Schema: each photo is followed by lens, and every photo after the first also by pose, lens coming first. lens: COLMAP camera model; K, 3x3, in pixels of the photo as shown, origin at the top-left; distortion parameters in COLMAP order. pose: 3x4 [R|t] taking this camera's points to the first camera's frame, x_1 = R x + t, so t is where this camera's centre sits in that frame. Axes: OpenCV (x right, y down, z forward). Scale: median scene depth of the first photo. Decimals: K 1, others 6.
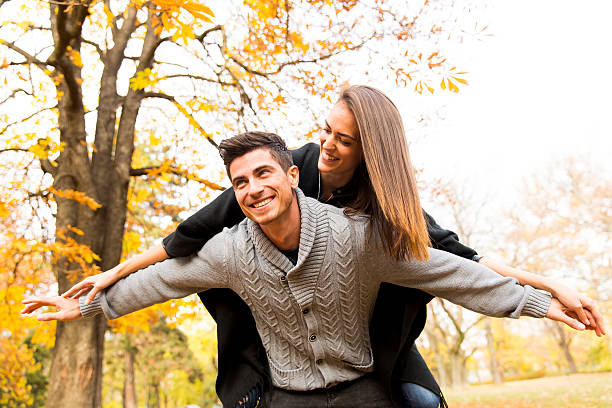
lens RADIAL K [[982.6, 0, 306.0], [0, 982.6, 204.0], [0, 0, 1]] dist [0.085143, 0.215005]
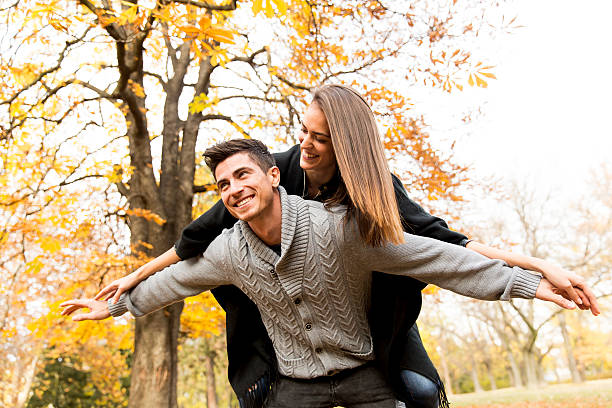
lens RADIAL K [[974.1, 0, 288.3], [0, 974.1, 203.7], [0, 0, 1]] dist [0.105856, 0.655265]
pose [[0.966737, -0.065698, -0.247192, 0.193832], [0.057611, 0.997545, -0.039814, 0.033588], [0.249201, 0.024249, 0.968148, -0.018536]]
